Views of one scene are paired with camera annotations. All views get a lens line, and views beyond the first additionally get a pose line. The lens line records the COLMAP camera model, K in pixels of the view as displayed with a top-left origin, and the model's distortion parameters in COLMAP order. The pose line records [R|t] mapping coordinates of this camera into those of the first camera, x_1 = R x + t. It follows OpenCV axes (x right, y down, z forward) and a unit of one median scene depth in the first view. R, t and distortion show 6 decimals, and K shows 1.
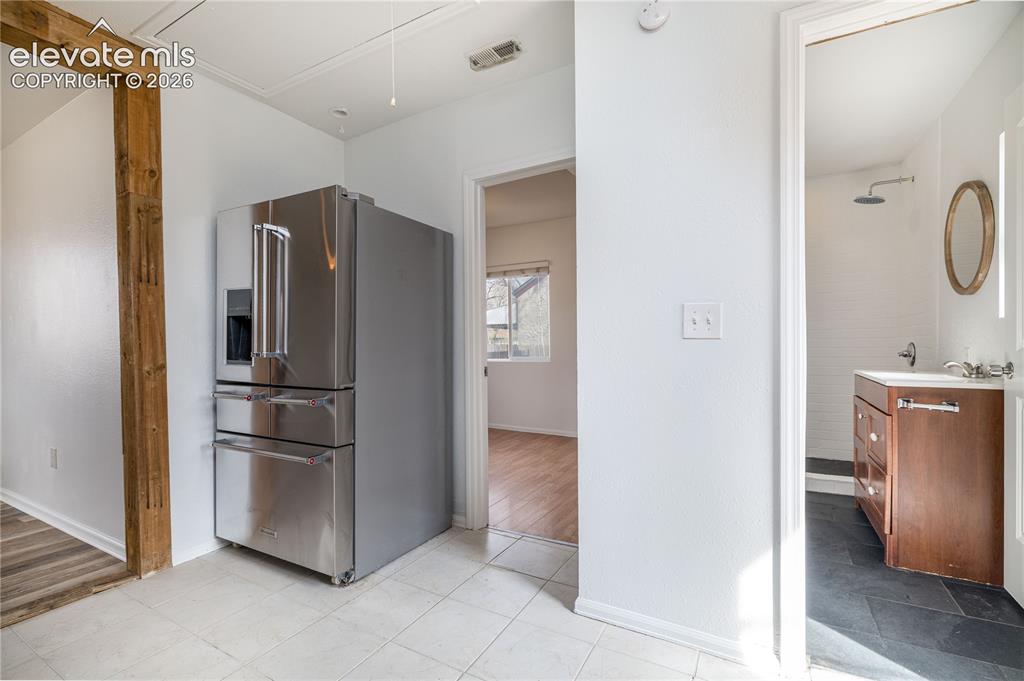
lens RADIAL K [[462.0, 0, 512.0], [0, 462.0, 340.5], [0, 0, 1]] dist [-0.004991, 0.000145]
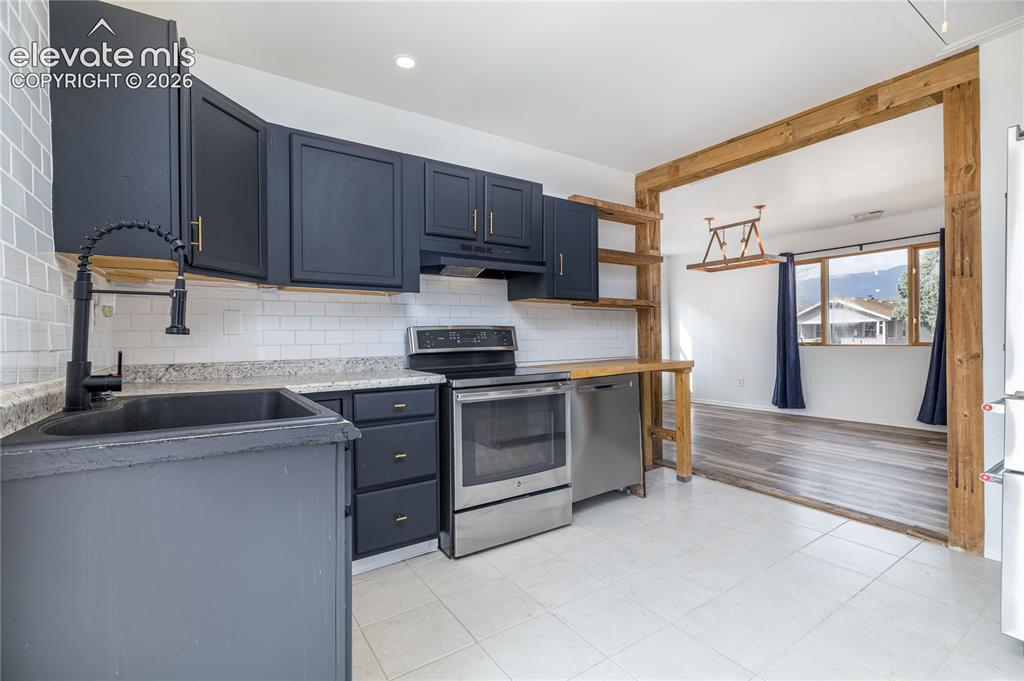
lens RADIAL K [[462.0, 0, 512.0], [0, 462.0, 340.5], [0, 0, 1]] dist [-0.004991, 0.000145]
pose [[-0.449420, 0.014303, -0.893206, 0.615210], [0.019818, 0.999785, 0.006038, -0.003675], [0.893101, -0.014989, -0.449607, 0.551162]]
